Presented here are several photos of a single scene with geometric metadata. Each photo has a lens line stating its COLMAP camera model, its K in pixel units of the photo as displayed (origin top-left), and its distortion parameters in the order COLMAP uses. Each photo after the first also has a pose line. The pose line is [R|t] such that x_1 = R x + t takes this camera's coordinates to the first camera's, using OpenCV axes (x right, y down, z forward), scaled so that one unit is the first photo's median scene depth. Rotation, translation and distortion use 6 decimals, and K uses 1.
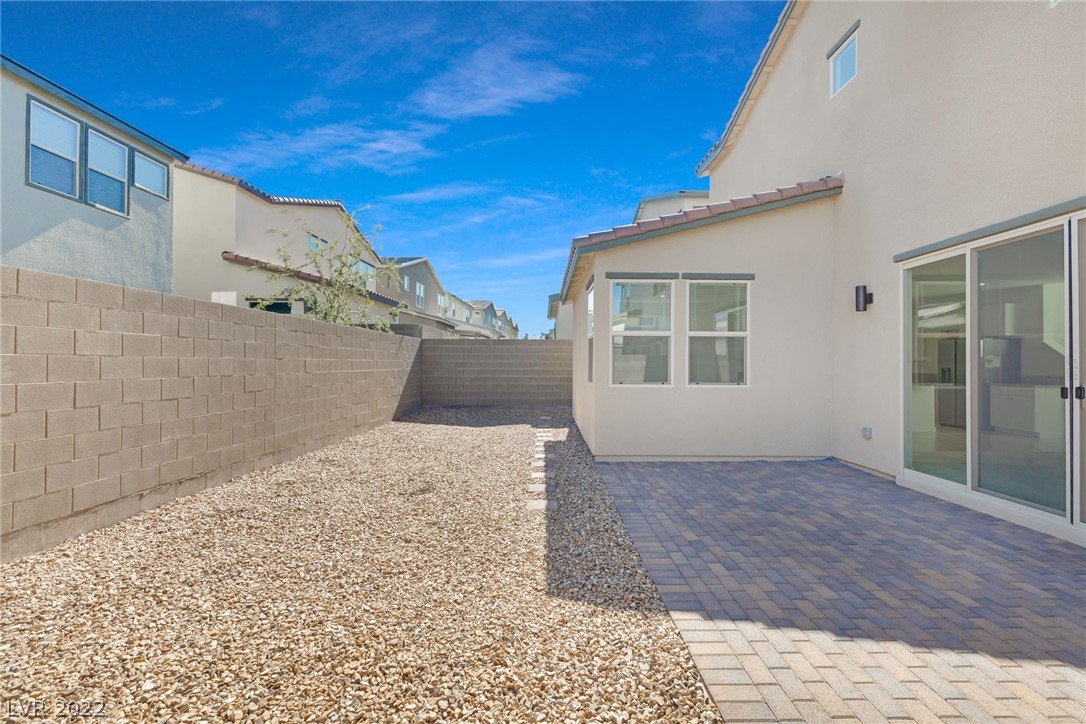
lens RADIAL K [[494.6, 0, 543.8], [0, 494.6, 351.7], [0, 0, 1]] dist [0.008401, -0.000466]
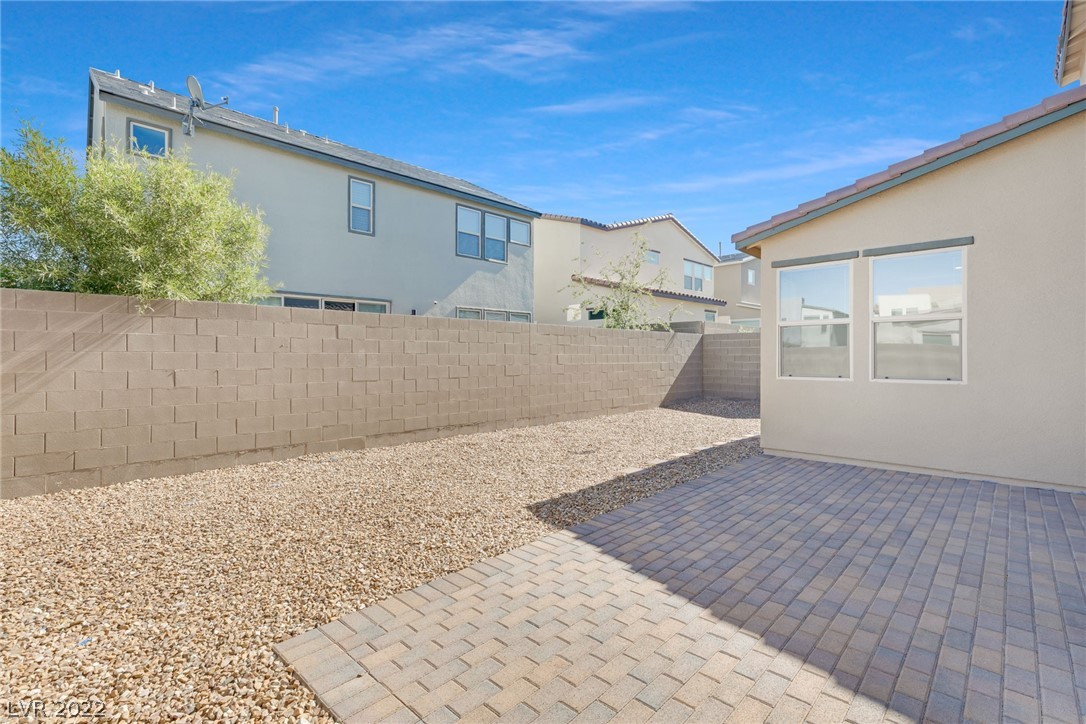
lens RADIAL K [[494.6, 0, 543.8], [0, 494.6, 351.7], [0, 0, 1]] dist [0.008401, -0.000466]
pose [[0.708951, -0.015302, -0.705091, 0.493050], [0.022084, 0.999756, 0.000508, 0.006396], [0.704912, -0.015931, 0.709116, -0.013695]]
